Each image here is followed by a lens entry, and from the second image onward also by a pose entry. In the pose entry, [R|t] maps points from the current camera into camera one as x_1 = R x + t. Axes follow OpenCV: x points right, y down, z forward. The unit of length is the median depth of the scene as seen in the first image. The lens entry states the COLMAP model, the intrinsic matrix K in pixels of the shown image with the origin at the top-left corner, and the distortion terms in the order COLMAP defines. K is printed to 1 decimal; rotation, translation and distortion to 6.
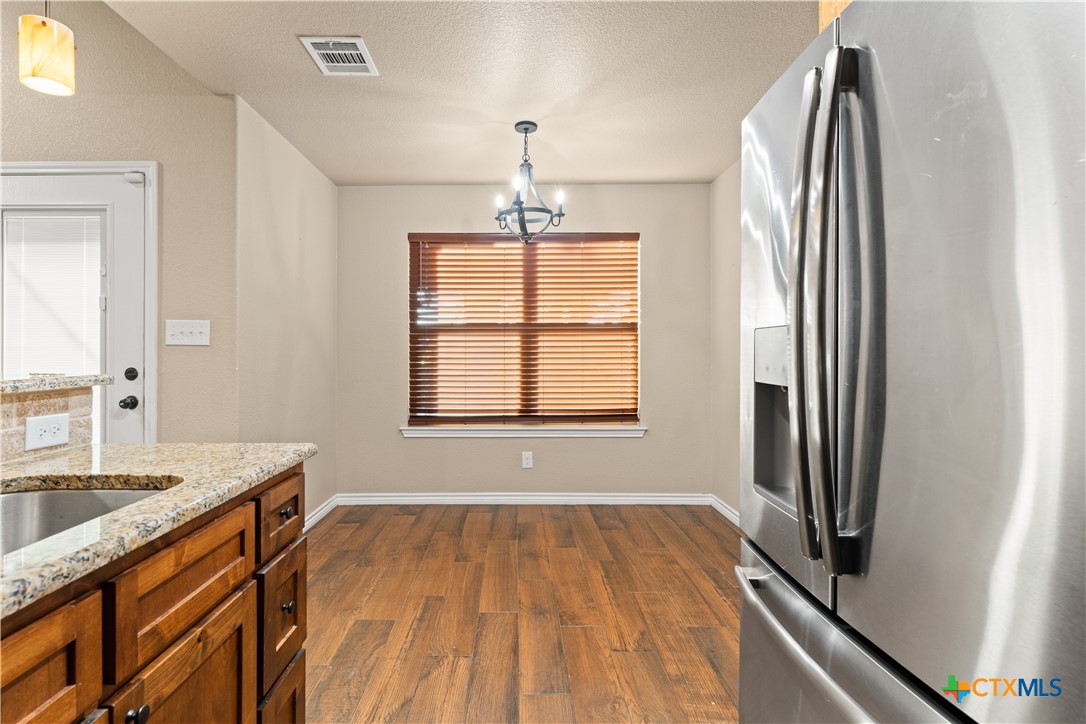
lens RADIAL K [[544.8, 0, 541.6], [0, 544.8, 350.0], [0, 0, 1]] dist [-0.007003, -0.000621]
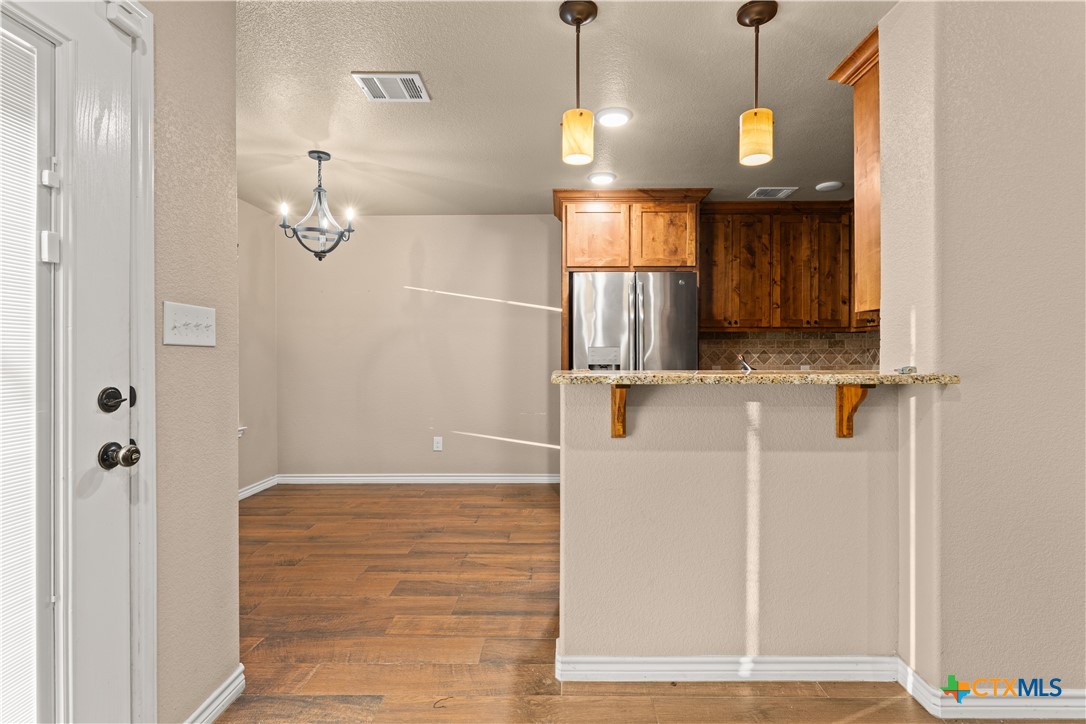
lens RADIAL K [[492.8, 0, 546.6], [0, 492.8, 357.3], [0, 0, 1]] dist [-0.002494, -0.000498]
pose [[0.037660, -0.003003, 0.999286, -1.279083], [0.003675, 0.999989, 0.002867, 0.004856], [-0.999284, 0.003564, 0.037670, 0.609458]]
